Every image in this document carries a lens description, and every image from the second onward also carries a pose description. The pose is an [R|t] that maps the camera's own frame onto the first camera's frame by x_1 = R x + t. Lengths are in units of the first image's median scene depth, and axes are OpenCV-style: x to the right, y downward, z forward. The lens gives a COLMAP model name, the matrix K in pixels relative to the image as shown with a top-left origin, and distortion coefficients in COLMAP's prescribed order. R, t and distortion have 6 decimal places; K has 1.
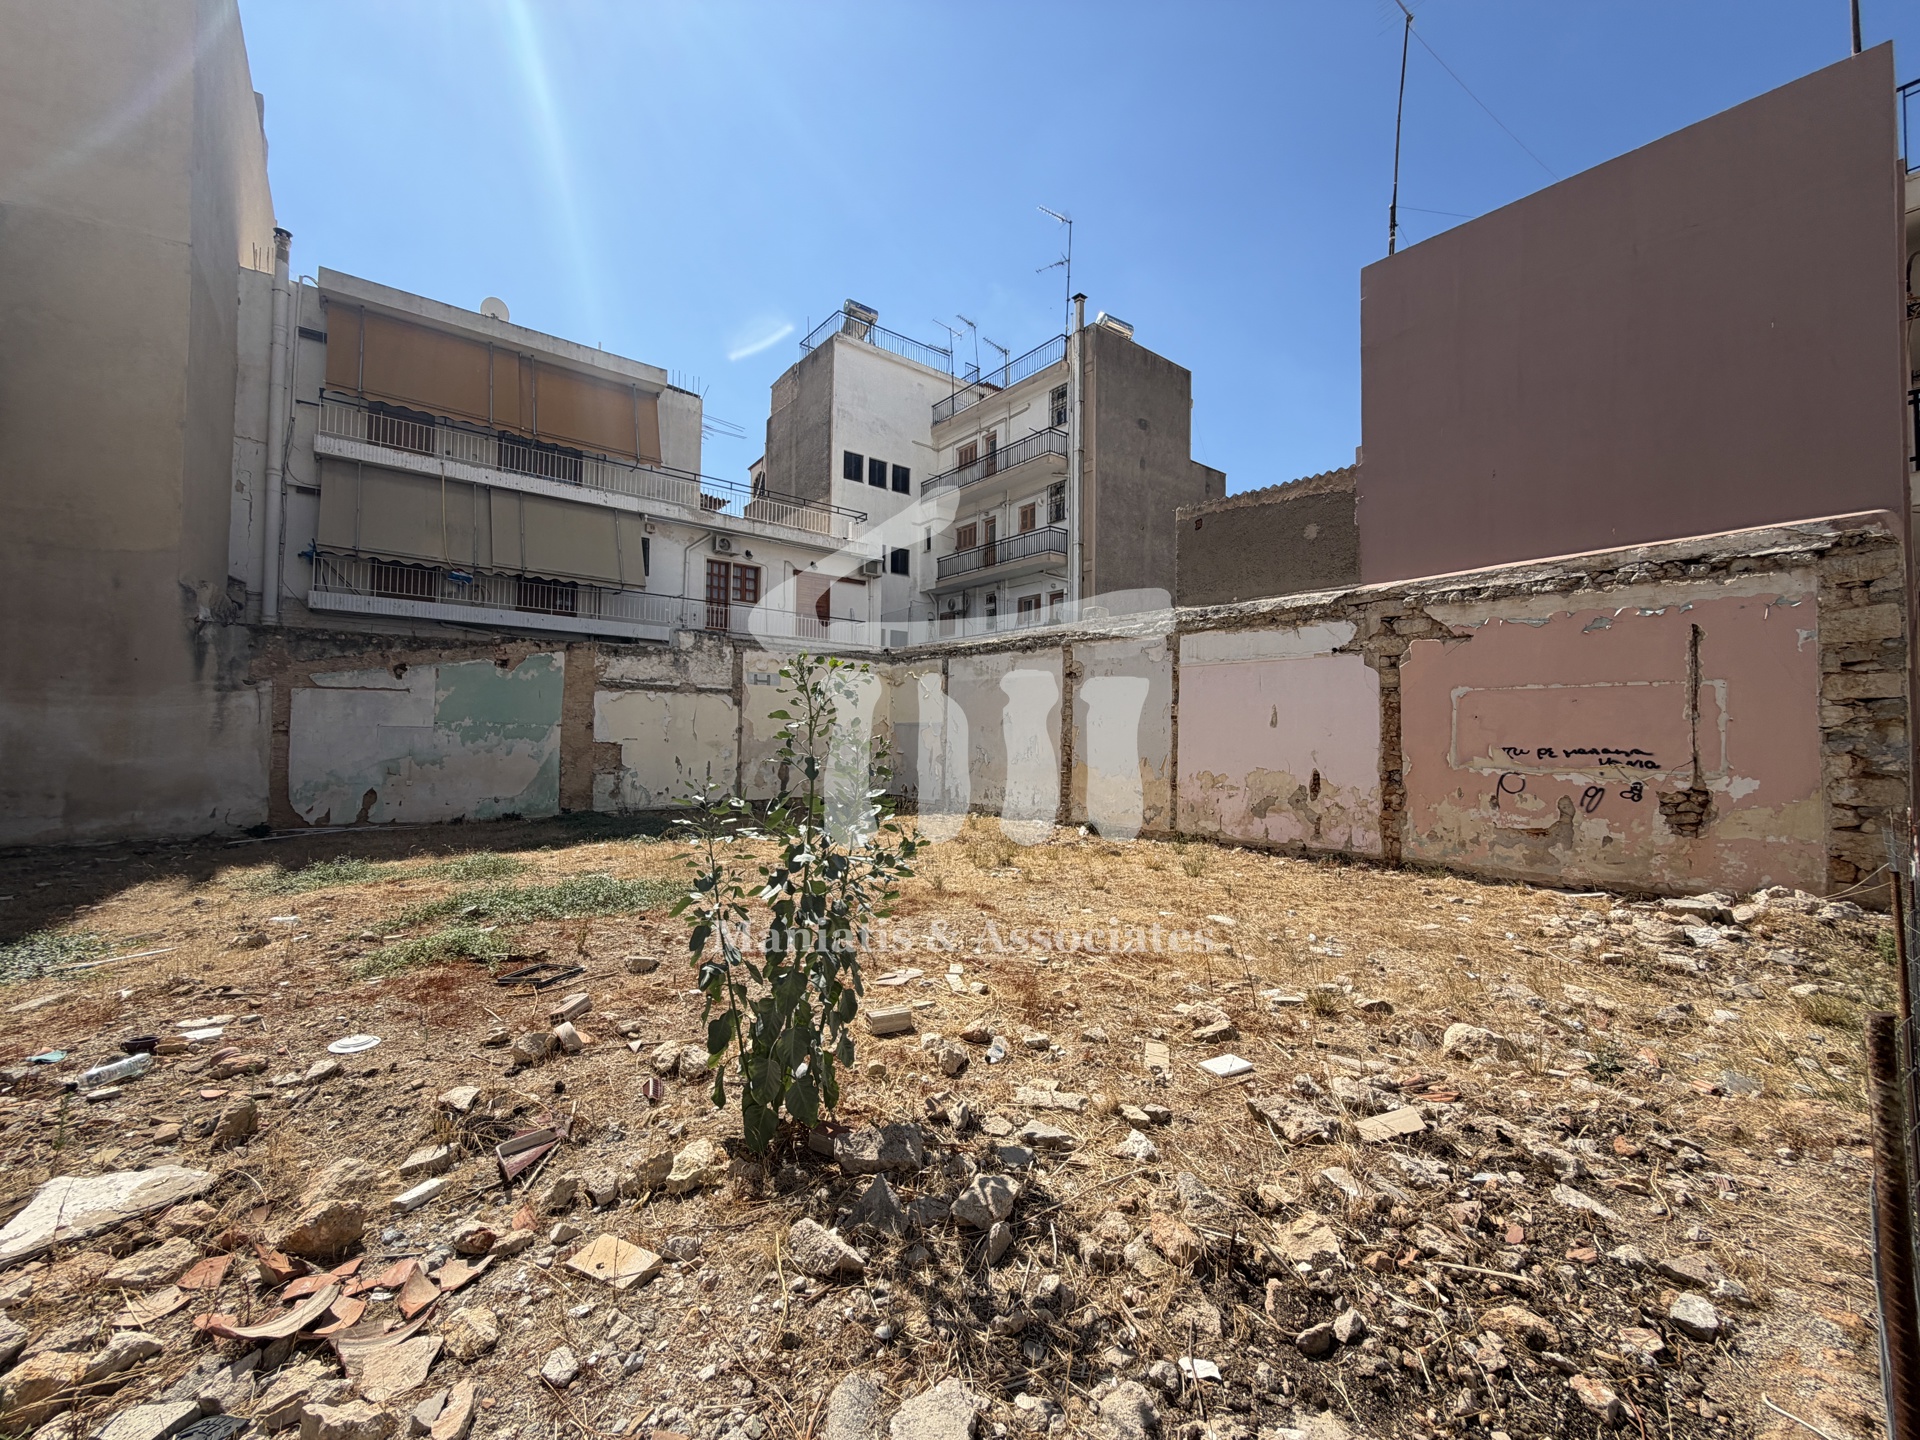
lens RADIAL K [[764.0, 0, 954.5], [0, 764.0, 719.4], [0, 0, 1]] dist [0.000464, -0.000025]
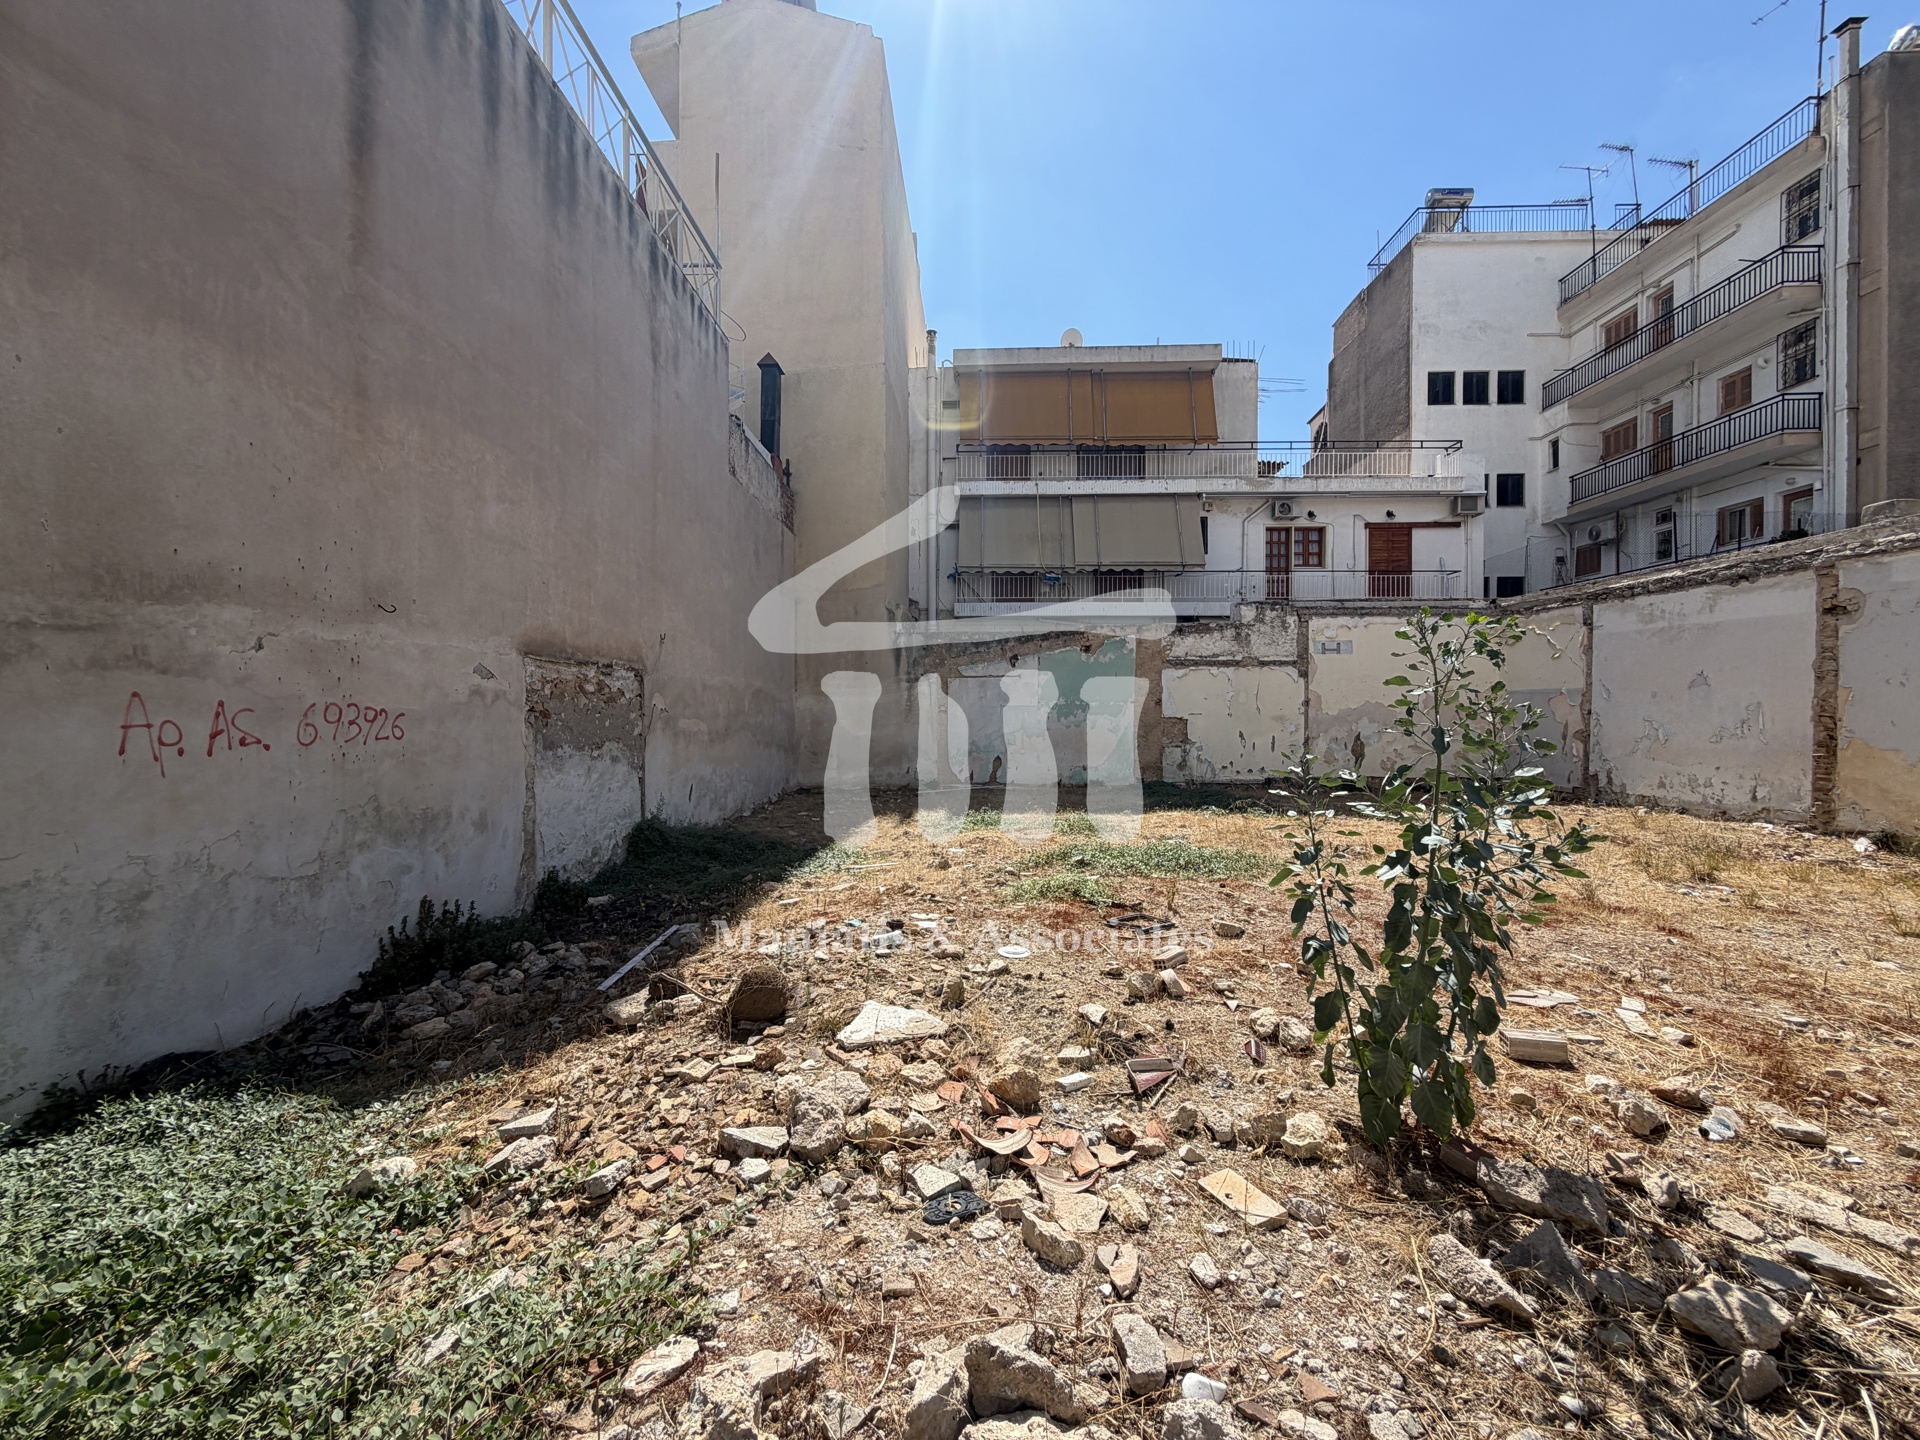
lens RADIAL K [[764.0, 0, 953.9], [0, 764.0, 719.3], [0, 0, 1]] dist [0.000464, -0.000025]
pose [[0.765749, -0.006655, -0.643105, -0.014405], [0.027578, 0.999367, 0.022495, 0.001311], [0.642548, -0.034961, 0.765447, -0.012772]]
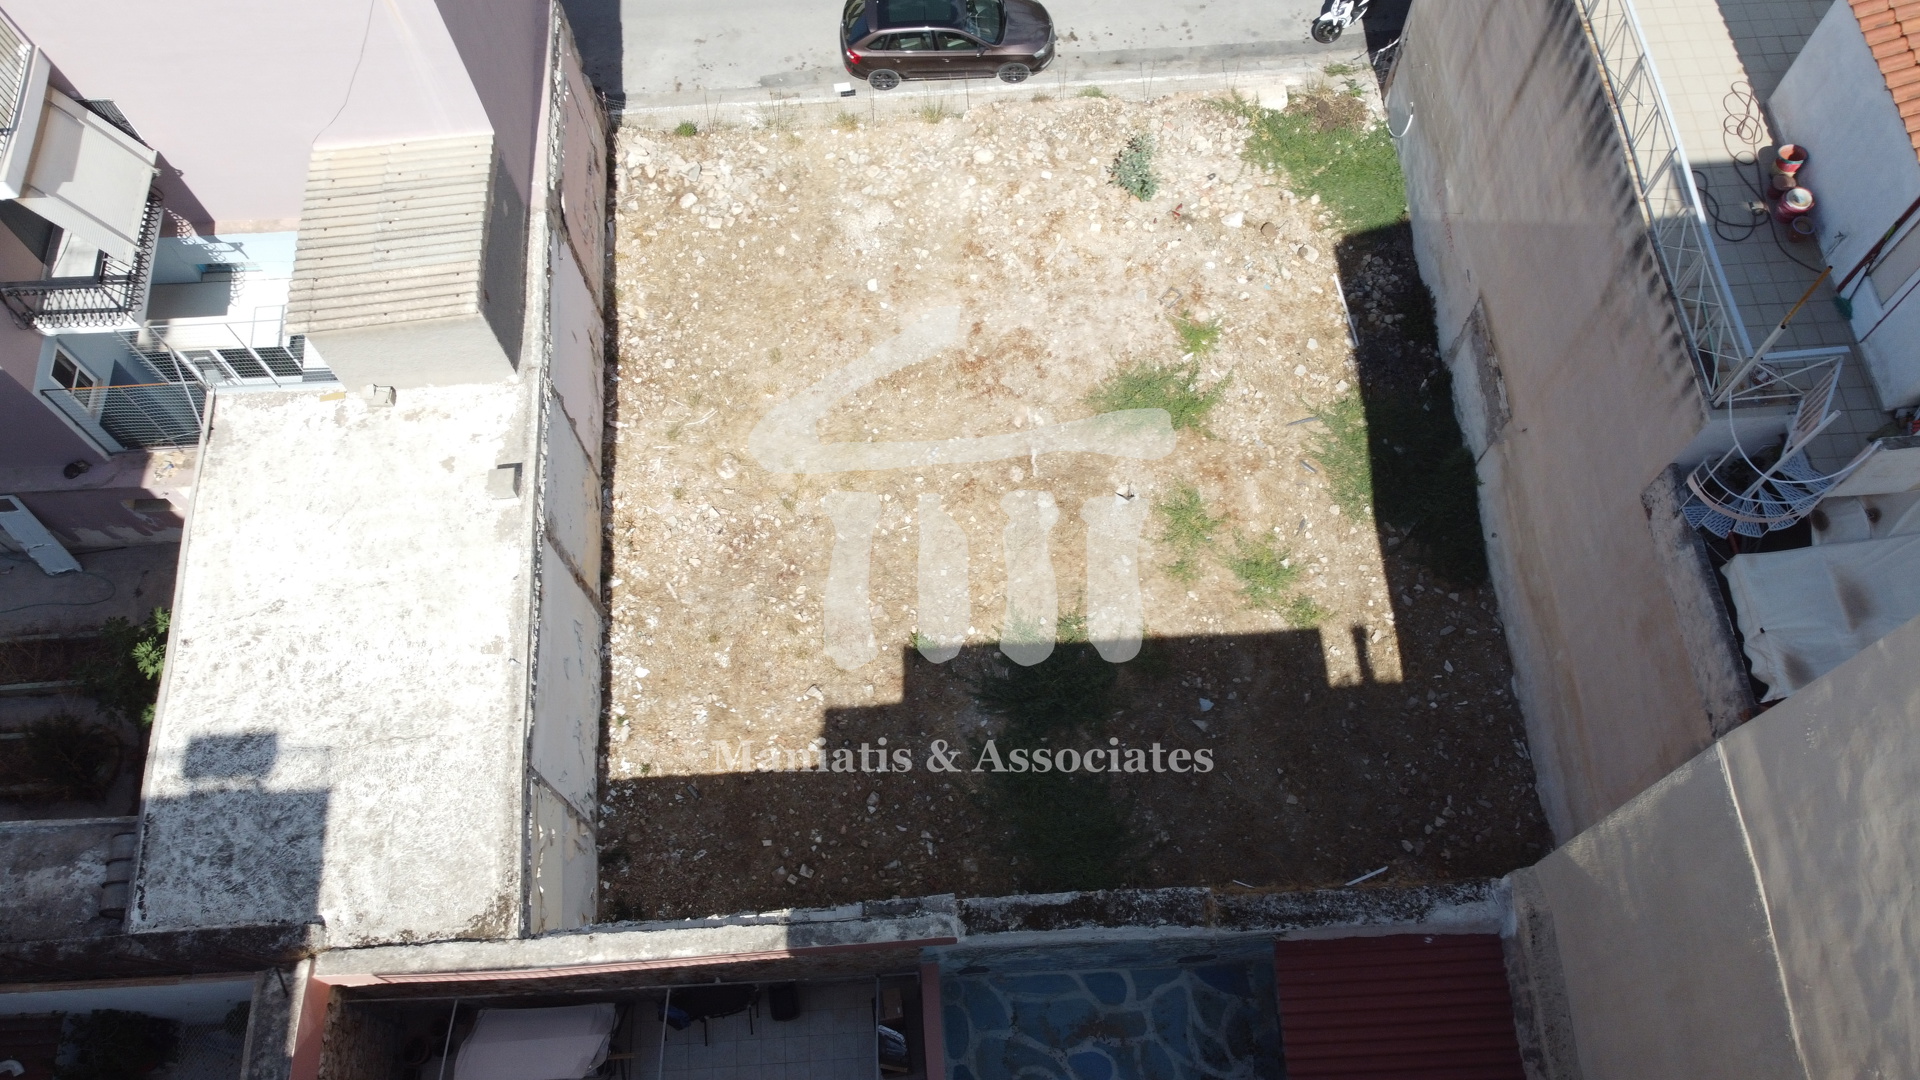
lens RADIAL K [[1452.3, 0, 958.6], [0, 1452.3, 544.1], [0, 0, 1]] dist [0.010340, -0.012288]
pose [[-0.813745, -0.527297, 0.244494, -0.992263], [-0.014183, 0.438544, 0.898598, -2.527413], [-0.581049, 0.727762, -0.364341, 2.409703]]
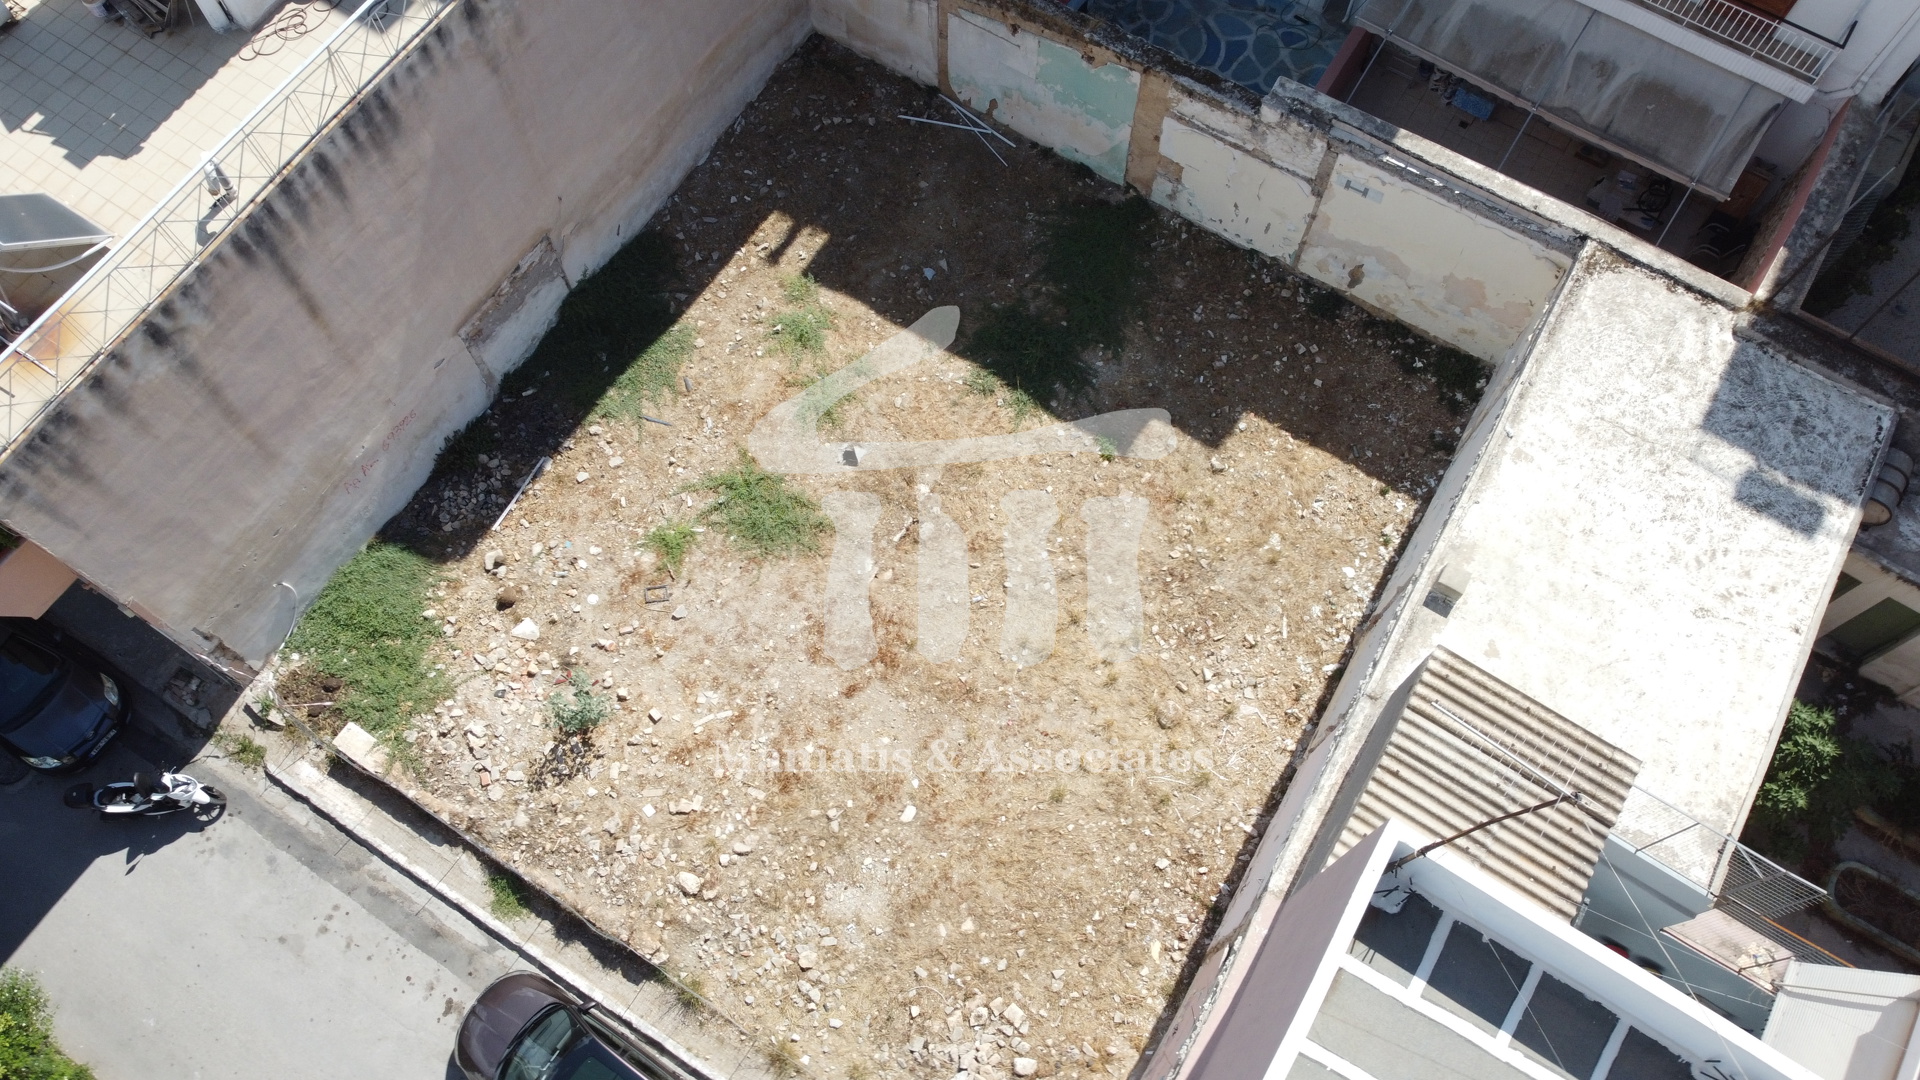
lens RADIAL K [[1452.3, 0, 961.3], [0, 1452.3, 545.4], [0, 0, 1]] dist [0.010340, -0.012288]
pose [[0.326761, 0.866467, -0.377443, 0.951311], [0.025581, 0.391110, 0.919988, -2.575285], [0.944761, -0.310271, 0.105634, 0.829032]]
